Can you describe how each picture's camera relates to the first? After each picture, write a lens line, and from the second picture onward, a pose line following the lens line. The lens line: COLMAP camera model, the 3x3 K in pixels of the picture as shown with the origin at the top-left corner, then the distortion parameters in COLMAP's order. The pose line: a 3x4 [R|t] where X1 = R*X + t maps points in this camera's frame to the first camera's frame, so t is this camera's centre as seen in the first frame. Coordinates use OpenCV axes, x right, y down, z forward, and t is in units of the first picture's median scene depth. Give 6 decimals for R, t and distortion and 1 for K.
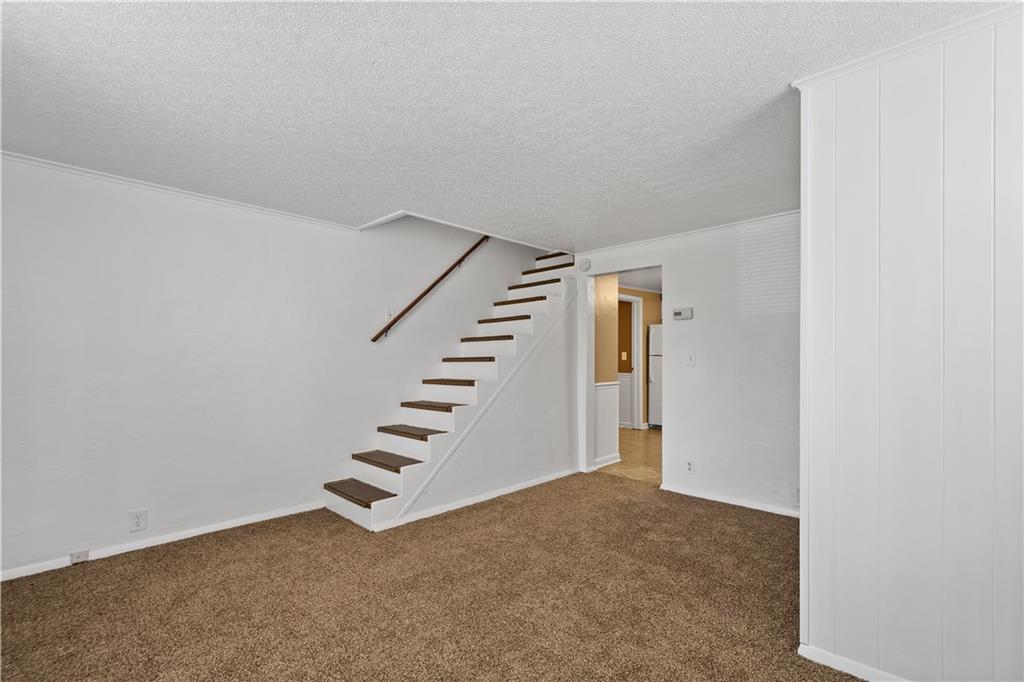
lens RADIAL K [[454.0, 0, 513.9], [0, 454.0, 353.4], [0, 0, 1]] dist [0.000407, -0.000100]
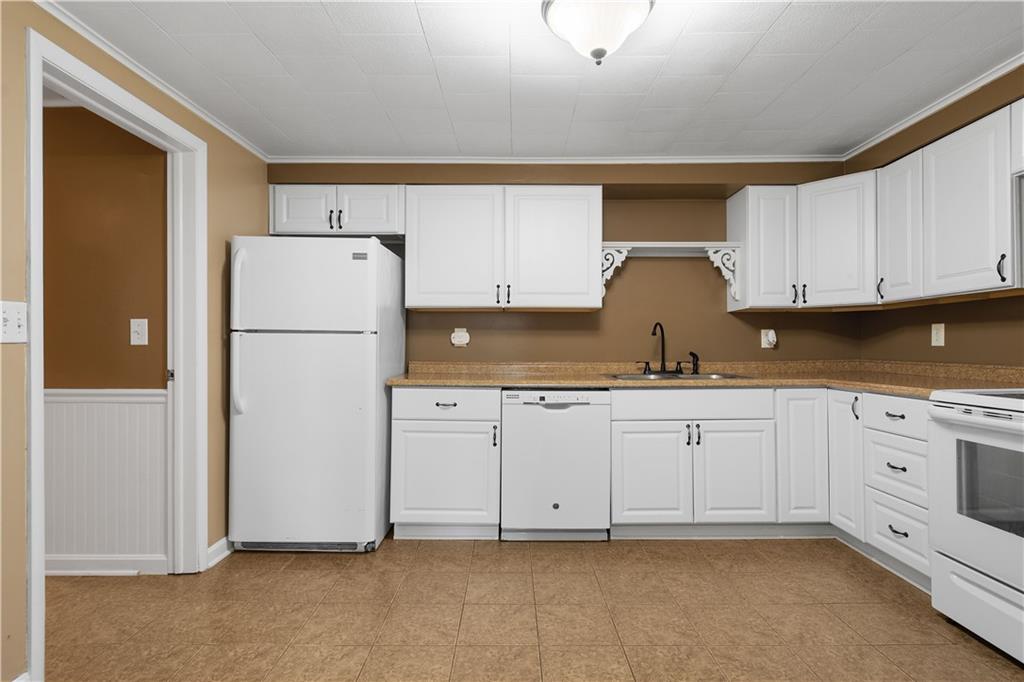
lens RADIAL K [[503.5, 0, 514.0], [0, 503.5, 342.8], [0, 0, 1]] dist [0.001469, -0.000178]
pose [[0.712721, -0.000413, 0.701448, 0.190790], [-0.001784, 0.999996, 0.002401, 0.012027], [-0.701446, -0.002963, 0.712717, 0.606322]]
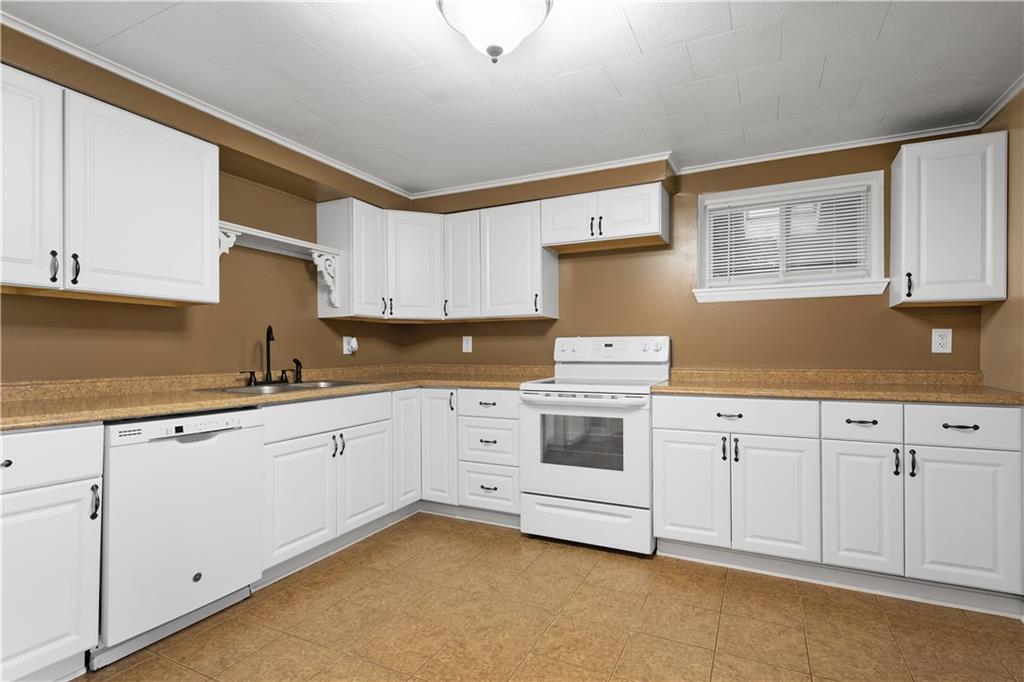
lens RADIAL K [[499.7, 0, 509.3], [0, 499.7, 349.6], [0, 0, 1]] dist [0.001779, 0.000329]
pose [[-0.304639, -0.001440, 0.952467, 0.170960], [-0.008018, 0.999967, -0.001053, 0.012169], [-0.952434, -0.007958, -0.304640, 0.779448]]
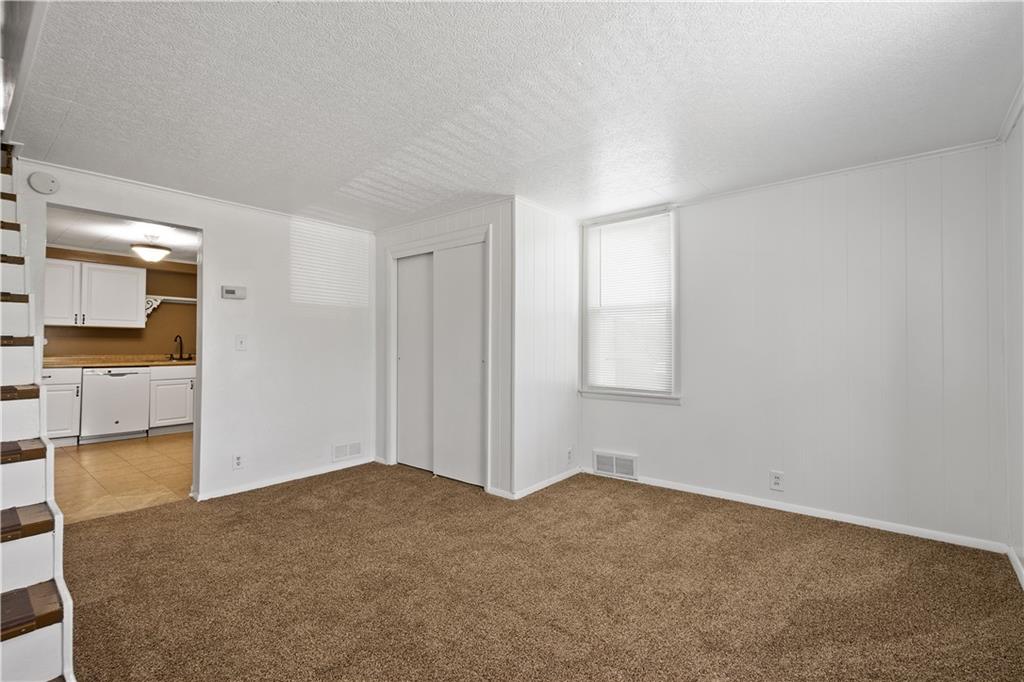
lens RADIAL K [[457.8, 0, 513.1], [0, 457.8, 337.3], [0, 0, 1]] dist [-0.001086, -0.000175]
pose [[-0.084175, 0.014344, 0.996348, -0.309016], [-0.010798, 0.999825, -0.015306, 0.004960], [-0.996392, -0.012047, -0.084005, 0.283101]]
